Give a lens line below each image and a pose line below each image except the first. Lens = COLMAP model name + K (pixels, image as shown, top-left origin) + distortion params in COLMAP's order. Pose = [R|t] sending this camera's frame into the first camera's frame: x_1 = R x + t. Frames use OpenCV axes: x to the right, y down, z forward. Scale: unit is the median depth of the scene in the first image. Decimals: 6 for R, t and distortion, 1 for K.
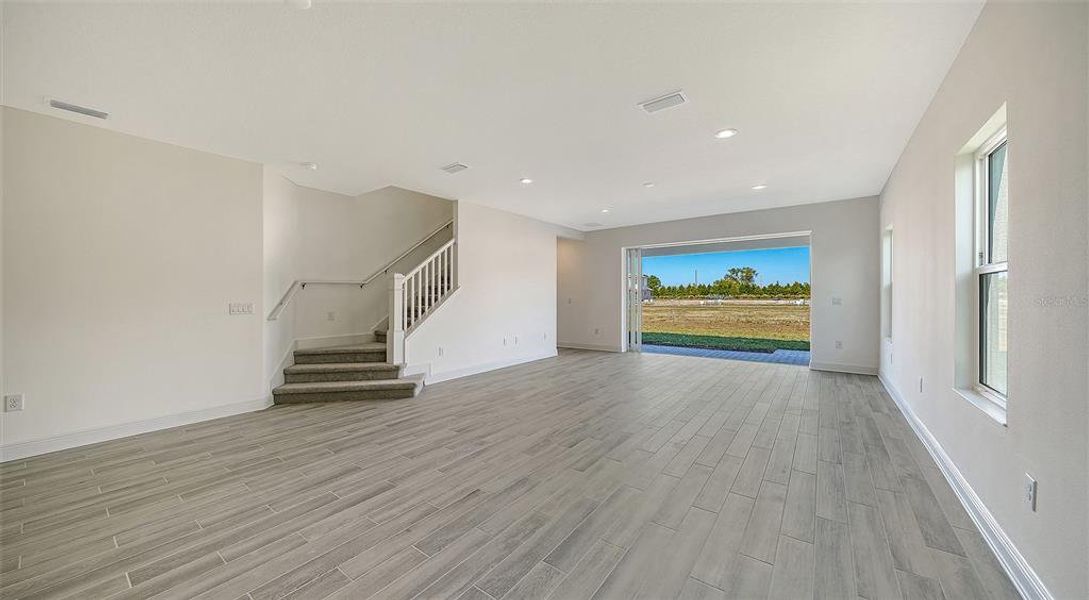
lens RADIAL K [[375.1, 0, 544.5], [0, 375.1, 300.0], [0, 0, 1]] dist [-0.000937, -0.000056]
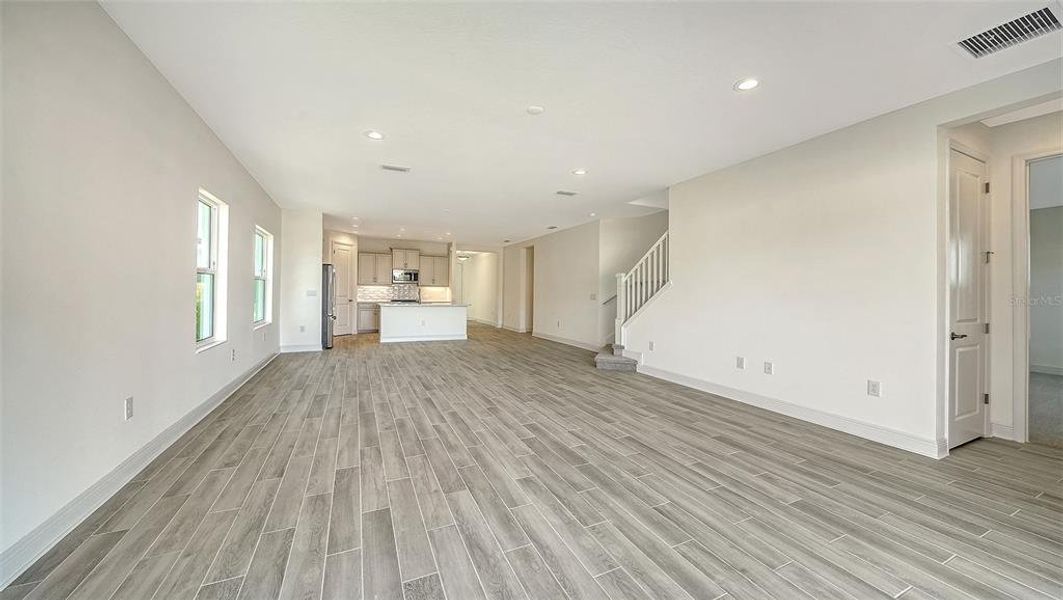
lens RADIAL K [[352.7, 0, 532.7], [0, 352.7, 290.0], [0, 0, 1]] dist [-0.000149, -0.000002]
pose [[-0.451883, -0.005587, -0.892060, 1.309093], [-0.018869, 0.999817, 0.003296, -0.018183], [0.891878, 0.018321, -0.451905, 2.084537]]
